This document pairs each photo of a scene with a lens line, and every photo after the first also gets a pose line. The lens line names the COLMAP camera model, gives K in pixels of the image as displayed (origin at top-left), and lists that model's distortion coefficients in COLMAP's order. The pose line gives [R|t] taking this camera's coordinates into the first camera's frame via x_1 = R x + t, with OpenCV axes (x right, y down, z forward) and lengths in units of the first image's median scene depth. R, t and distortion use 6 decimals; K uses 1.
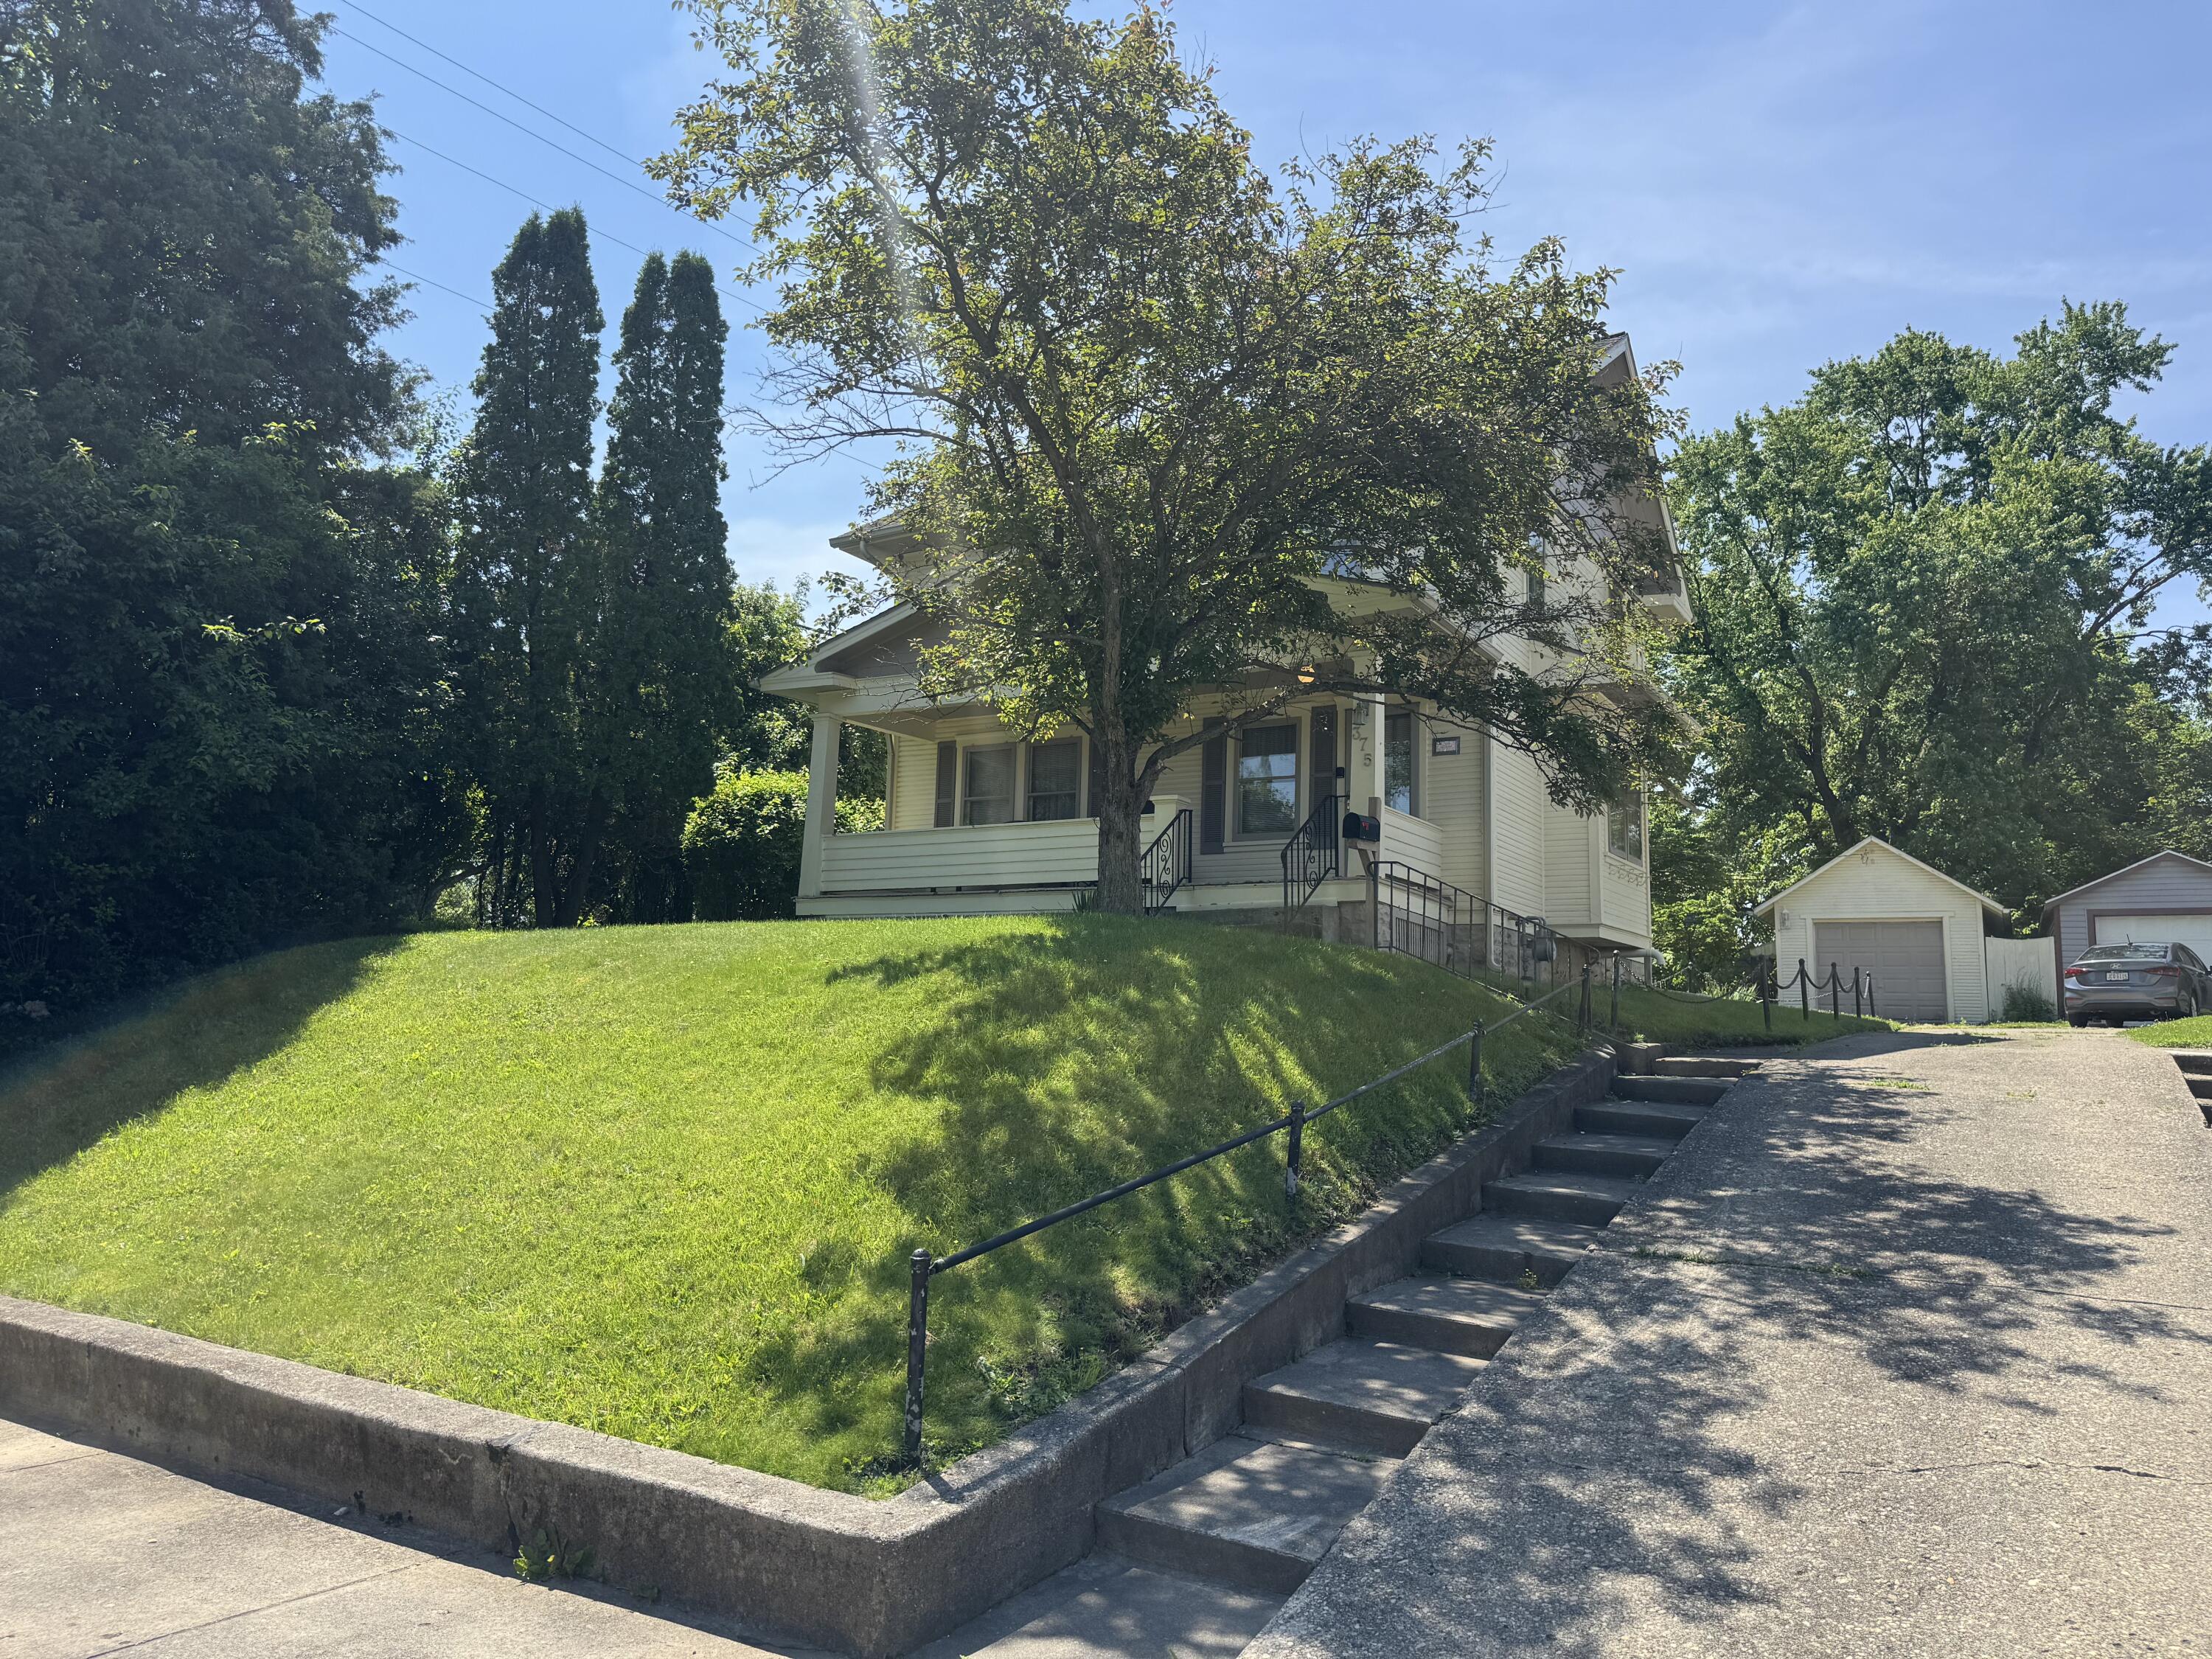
lens RADIAL K [[1536.3, 0, 1106.2], [0, 1536.3, 811.8], [0, 0, 1]] dist [0.104002, -0.153407]
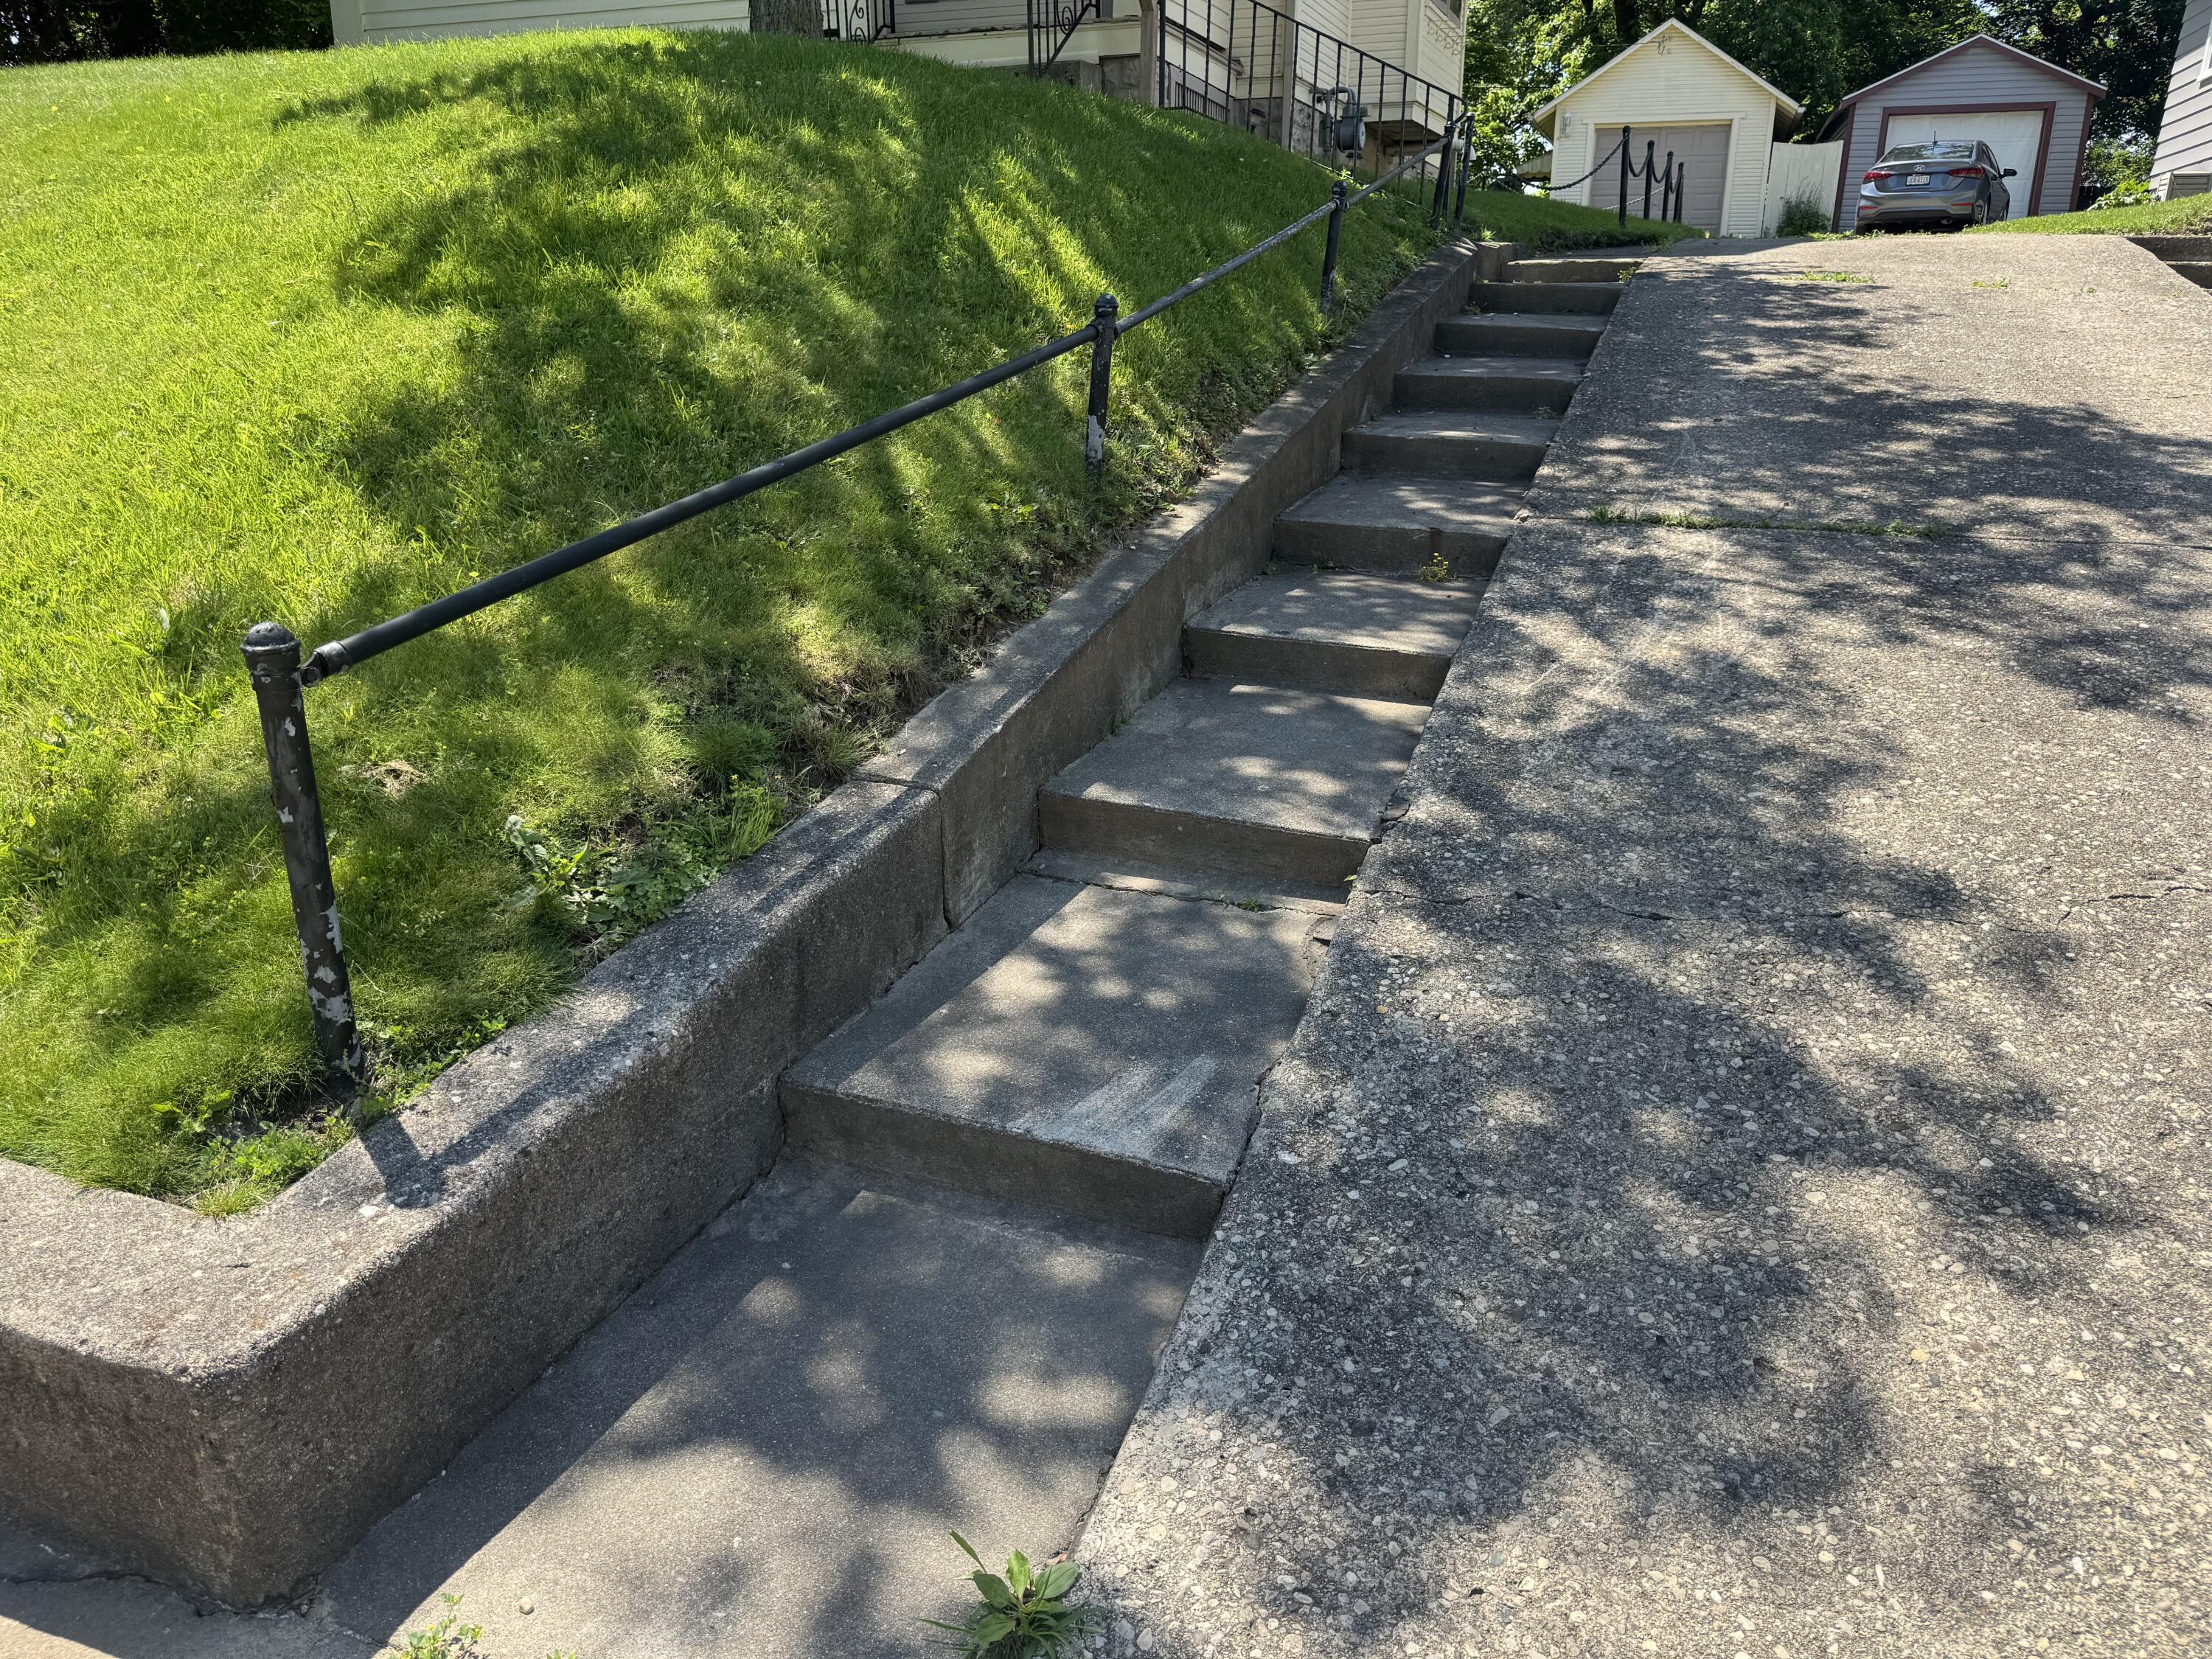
lens RADIAL K [[1536.3, 0, 1106.2], [0, 1536.3, 811.8], [0, 0, 1]] dist [0.104002, -0.153407]
pose [[0.984023, -0.077669, 0.160210, 0.019004], [-0.002144, 0.894599, 0.446865, 0.111712], [-0.178031, -0.440069, 0.880139, 0.453024]]
